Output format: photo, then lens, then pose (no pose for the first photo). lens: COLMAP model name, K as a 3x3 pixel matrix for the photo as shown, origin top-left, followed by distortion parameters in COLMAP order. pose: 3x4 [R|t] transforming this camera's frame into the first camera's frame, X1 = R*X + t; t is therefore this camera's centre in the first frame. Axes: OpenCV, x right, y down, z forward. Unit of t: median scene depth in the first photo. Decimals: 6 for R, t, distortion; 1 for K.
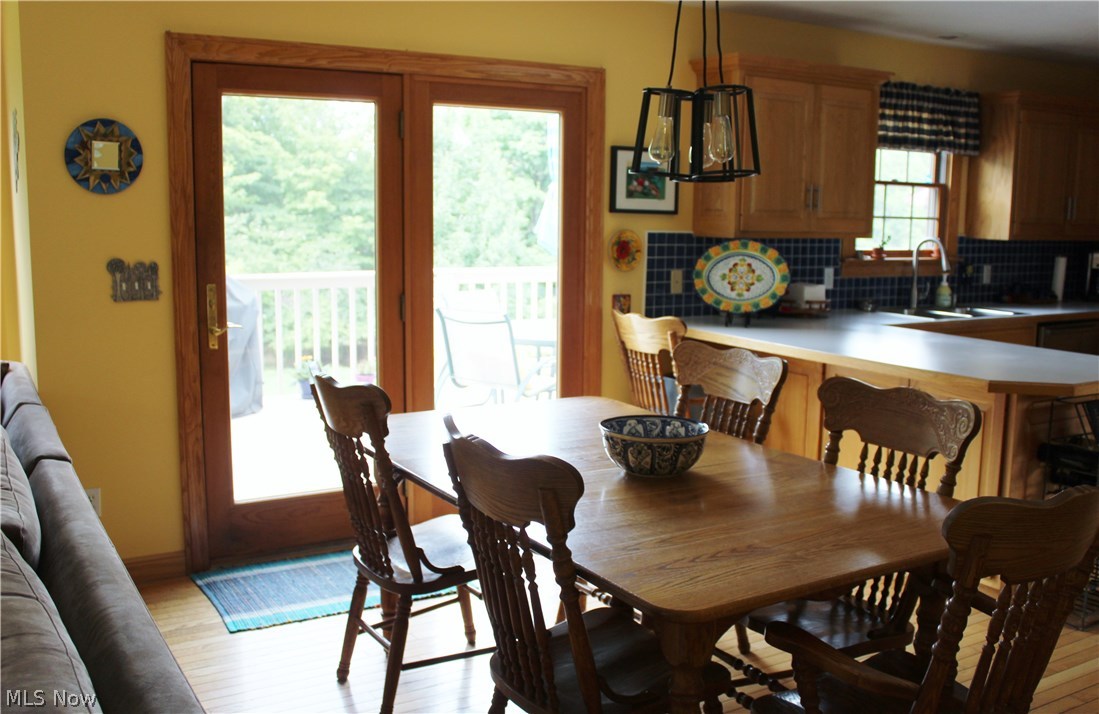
lens RADIAL K [[1045.1, 0, 549.5], [0, 1045.1, 357.0], [0, 0, 1]] dist [-0.168261, 0.199078]
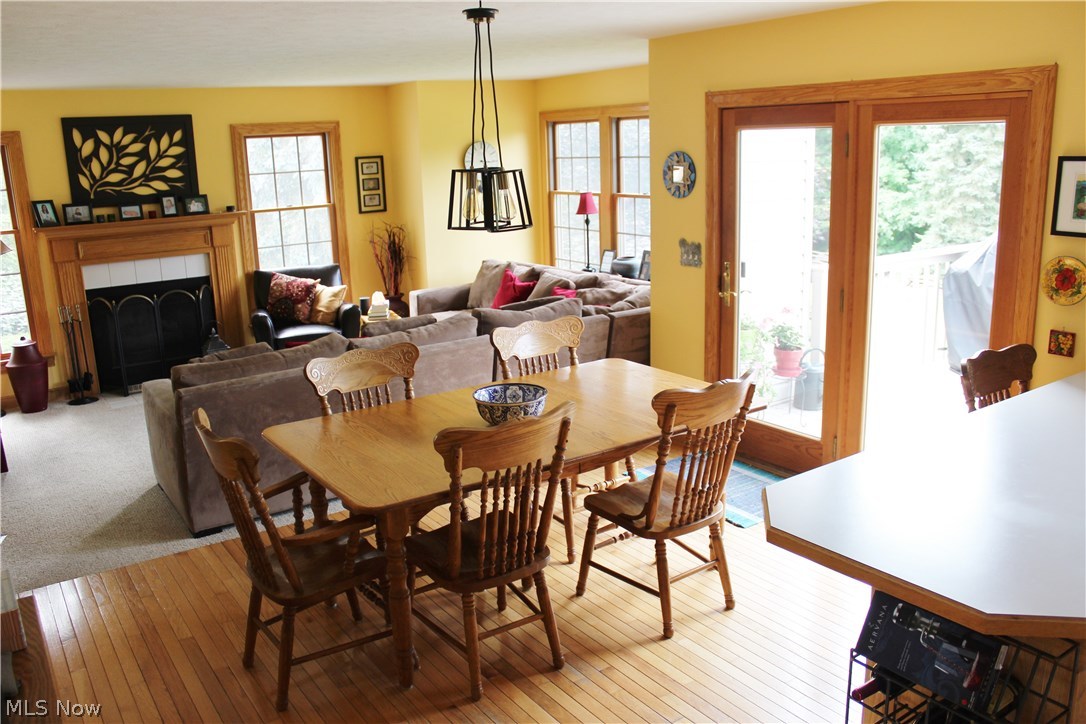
lens RADIAL K [[905.8, 0, 543.0], [0, 905.8, 362.0], [0, 0, 1]] dist [-0.163820, 0.143512]
pose [[0.061931, 0.219554, -0.973633, 0.753429], [-0.109786, 0.971084, 0.211996, -0.141850], [0.992024, 0.093762, 0.084244, 0.528330]]
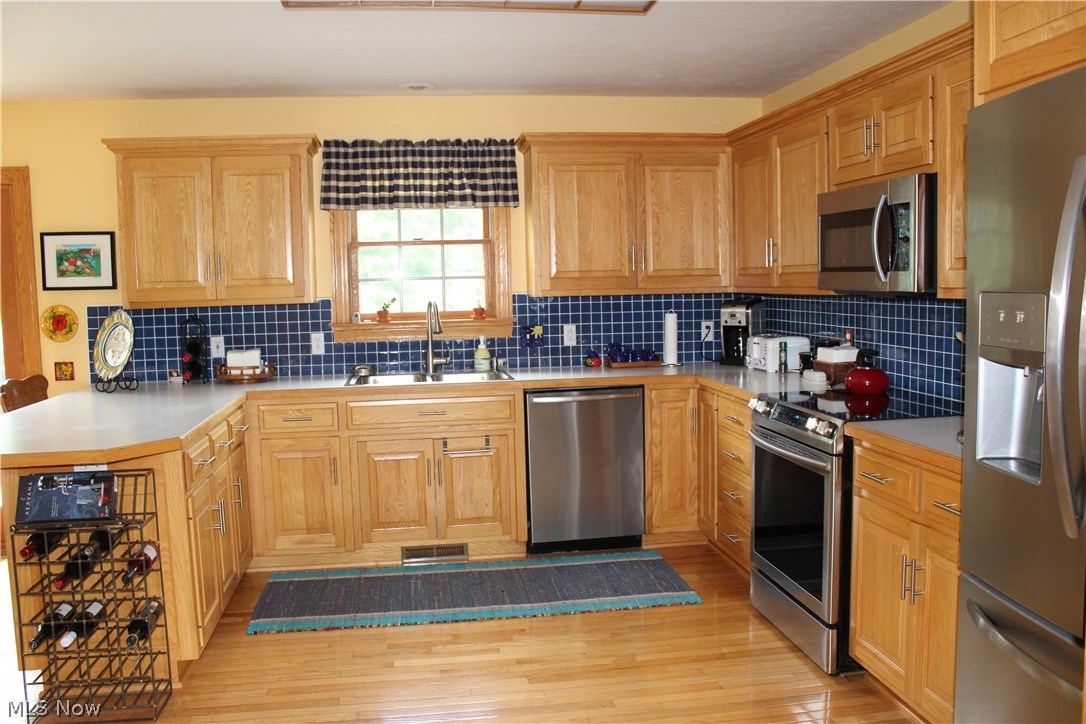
lens RADIAL K [[905.8, 0, 543.0], [0, 905.8, 362.0], [0, 0, 1]] dist [-0.163820, 0.143512]
pose [[0.926821, -0.001965, -0.375499, 0.923417], [-0.017211, 0.998713, -0.047708, -0.023958], [0.375110, 0.050679, 0.925594, 0.321813]]
